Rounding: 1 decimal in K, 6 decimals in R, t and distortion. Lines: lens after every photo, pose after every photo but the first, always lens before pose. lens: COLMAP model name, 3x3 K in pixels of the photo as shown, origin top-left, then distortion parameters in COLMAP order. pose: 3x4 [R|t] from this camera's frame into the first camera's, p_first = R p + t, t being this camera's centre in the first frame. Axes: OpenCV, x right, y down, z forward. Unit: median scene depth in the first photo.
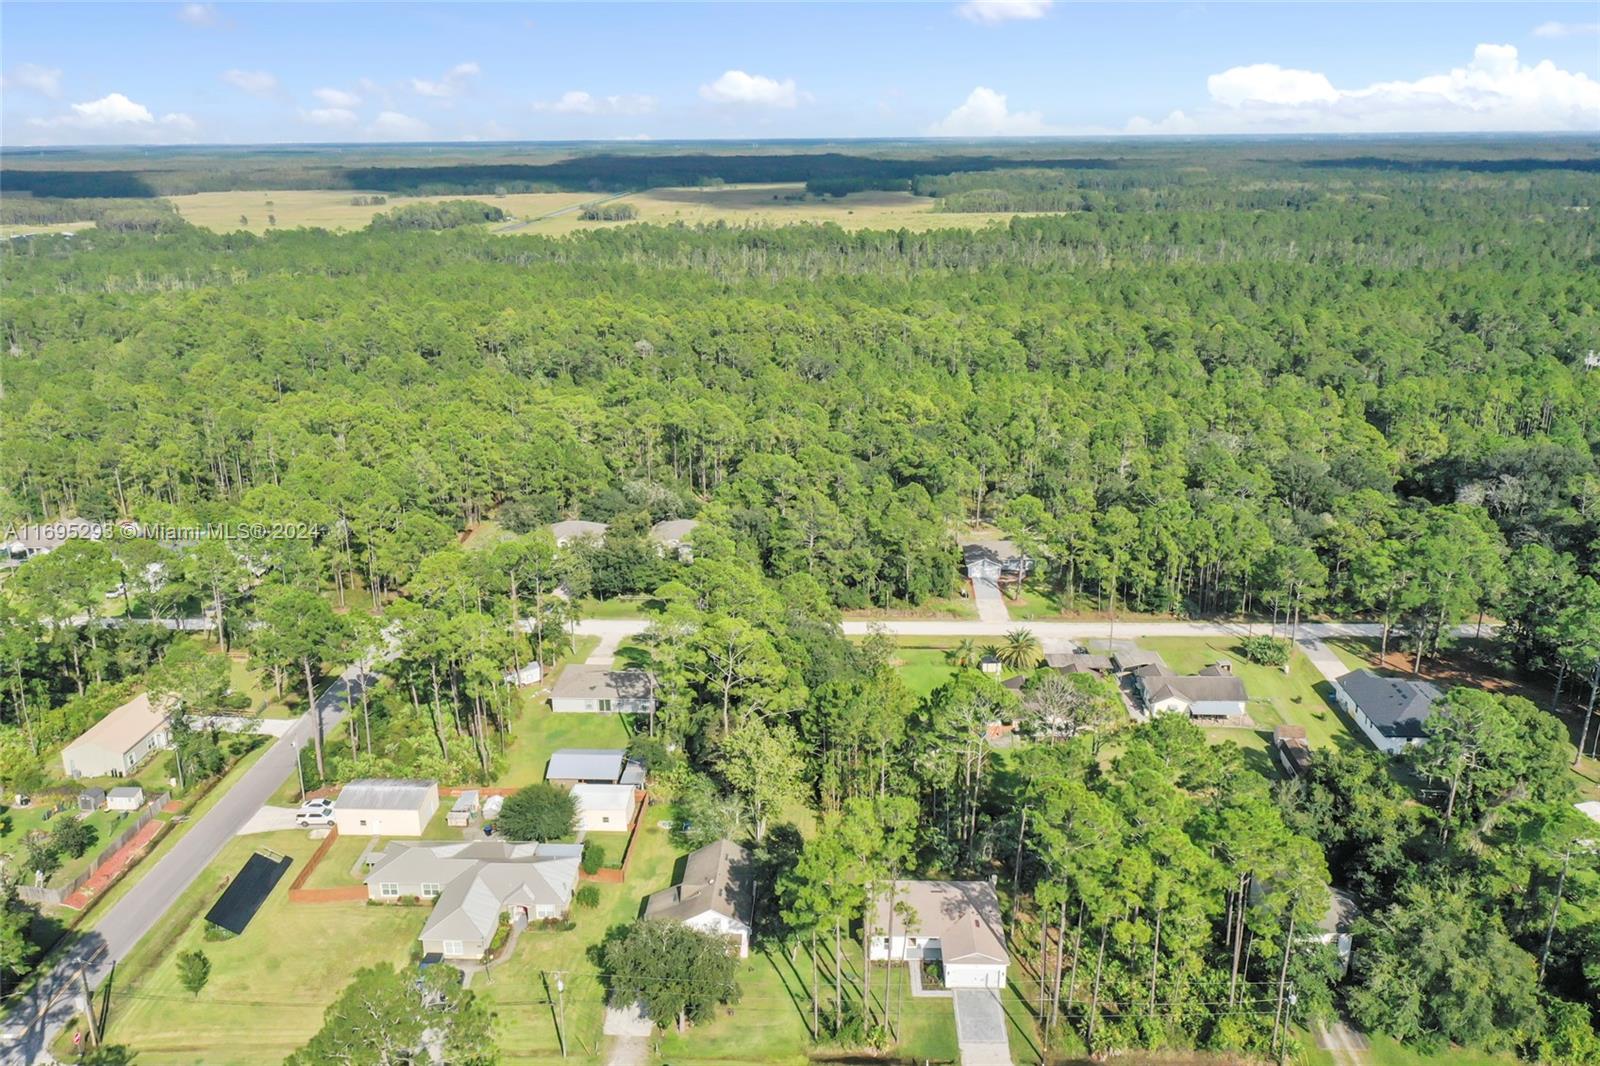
lens RADIAL K [[1243.3, 0, 800.0], [0, 1243.3, 533.0], [0, 0, 1]] dist [-0.012014, -0.002275]
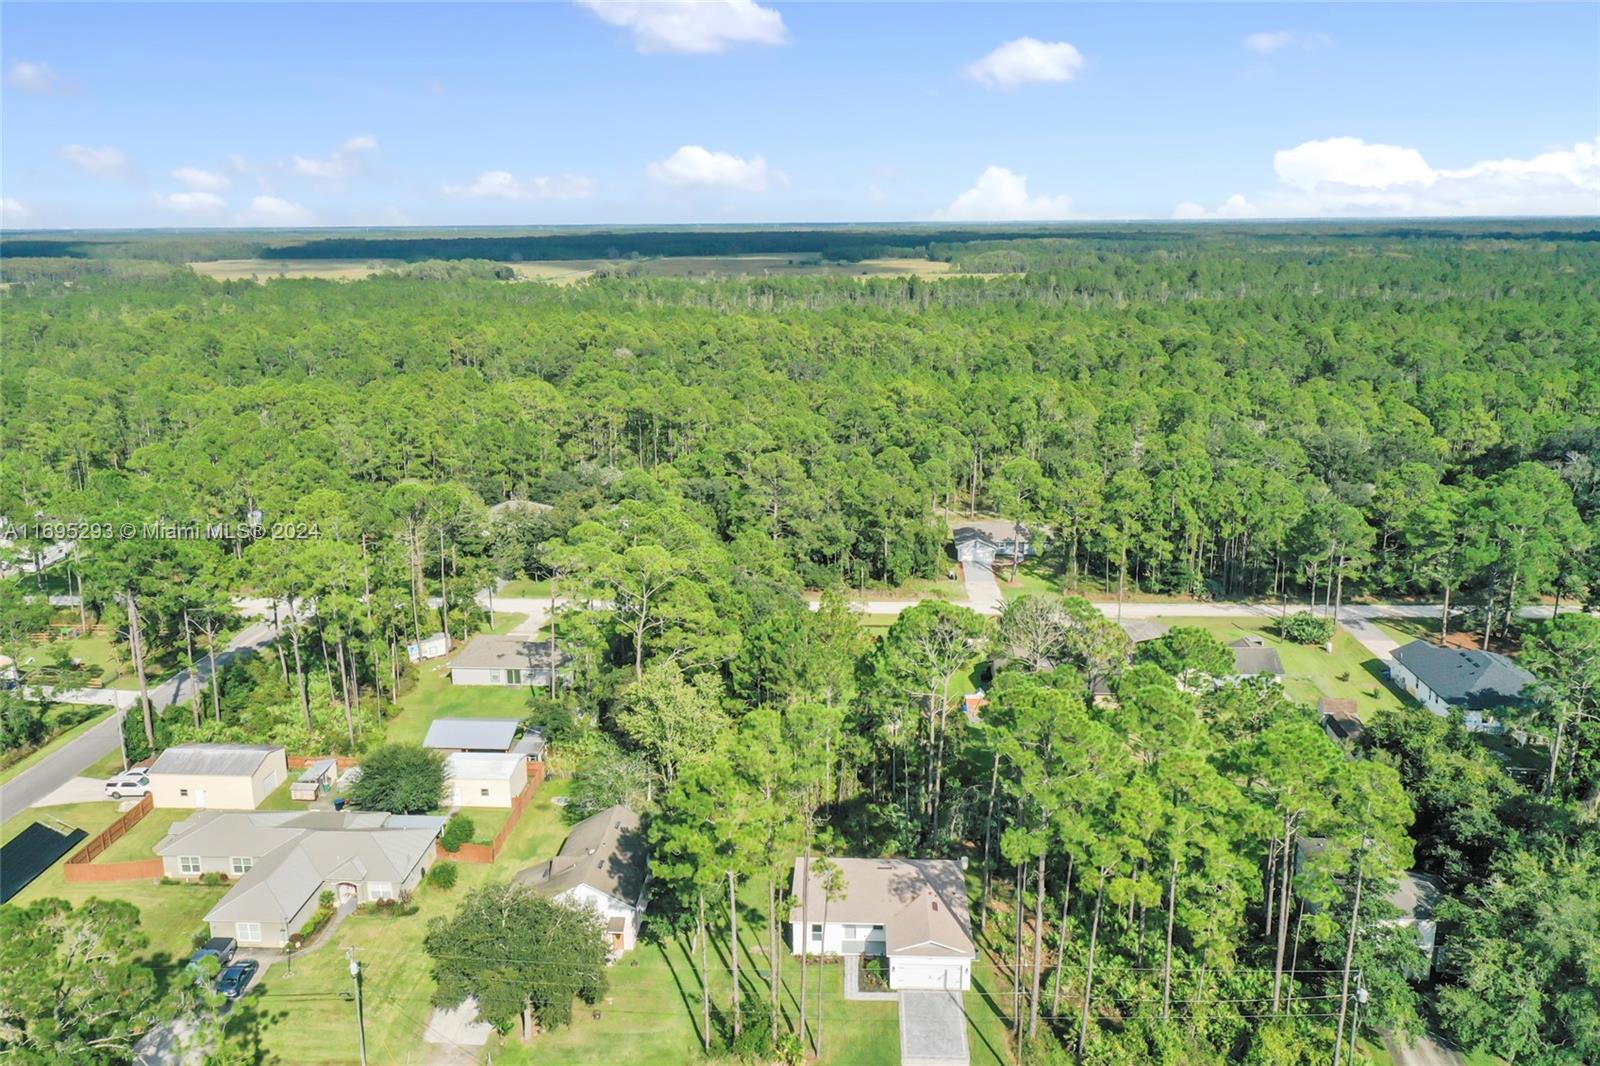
lens RADIAL K [[1249.9, 0, 800.0], [0, 1249.9, 533.0], [0, 0, 1]] dist [-0.008342, -0.004322]
pose [[0.999864, 0.005477, -0.015580, 0.056876], [-0.006436, 0.998045, -0.062172, 0.108141], [0.015209, 0.062264, 0.997944, 0.179277]]
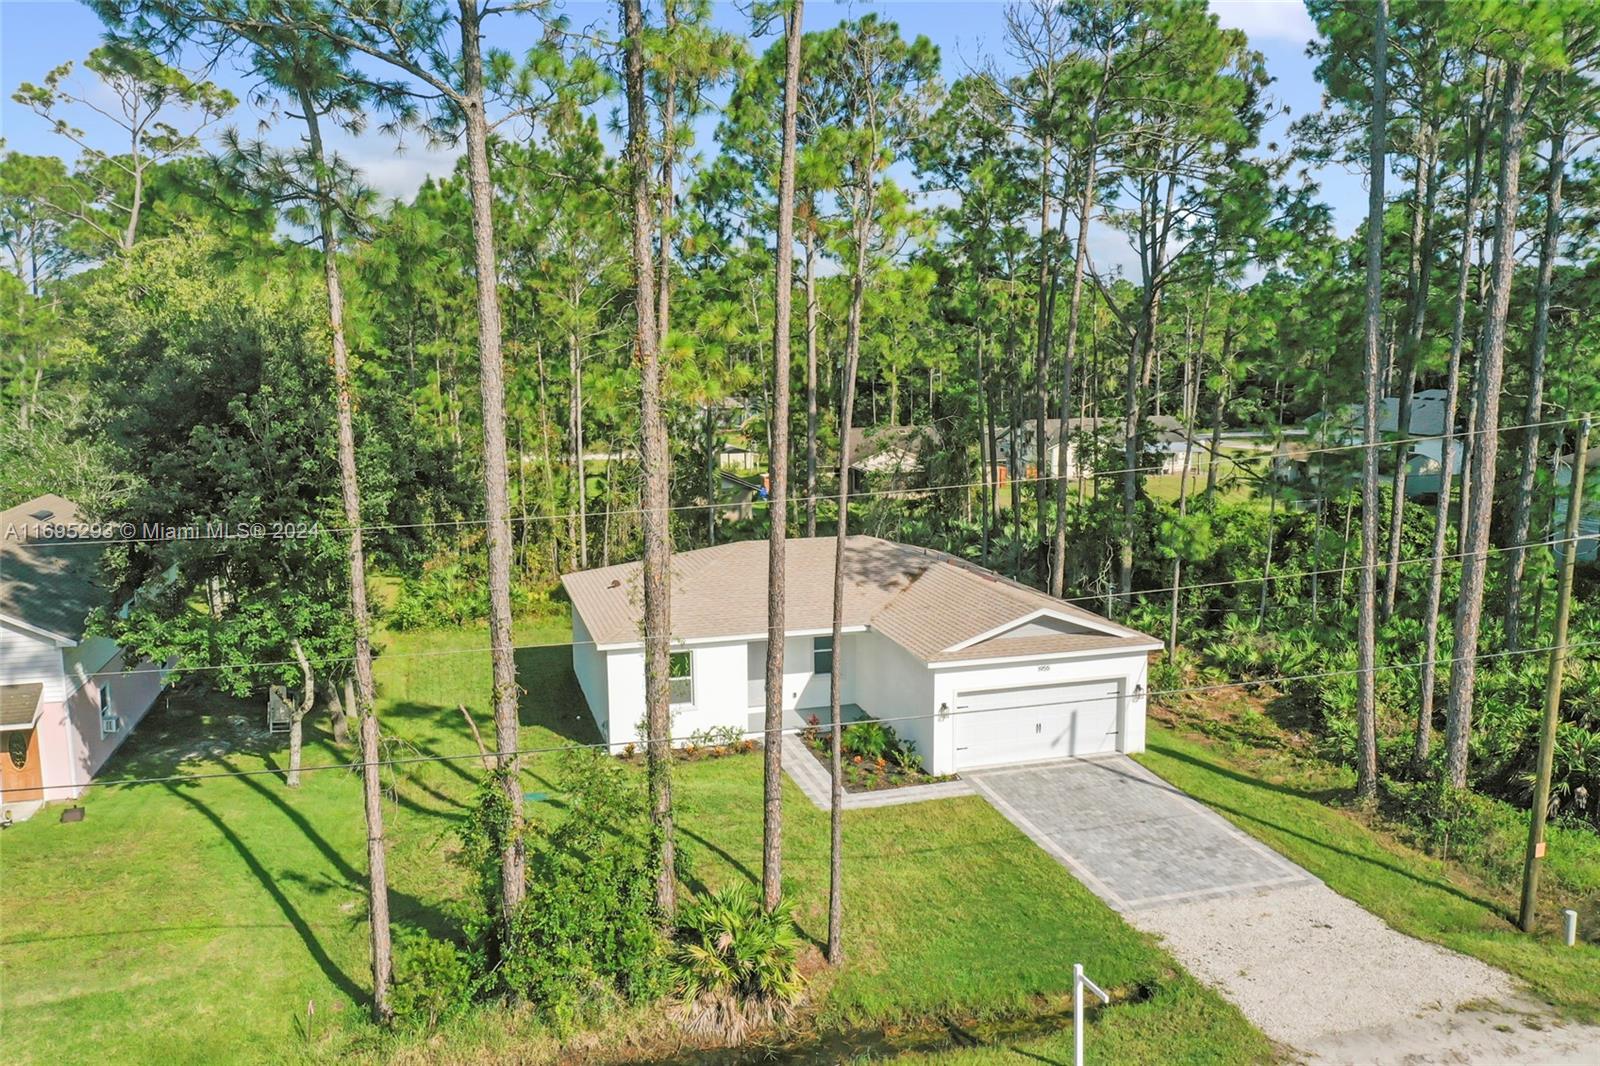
lens RADIAL K [[1249.9, 0, 800.0], [0, 1249.9, 533.0], [0, 0, 1]] dist [-0.008342, -0.004322]
pose [[0.949787, -0.046113, 0.309479, 0.012690], [0.092635, 0.986181, -0.137351, 0.272038], [-0.298869, 0.159123, 0.940934, 0.593687]]
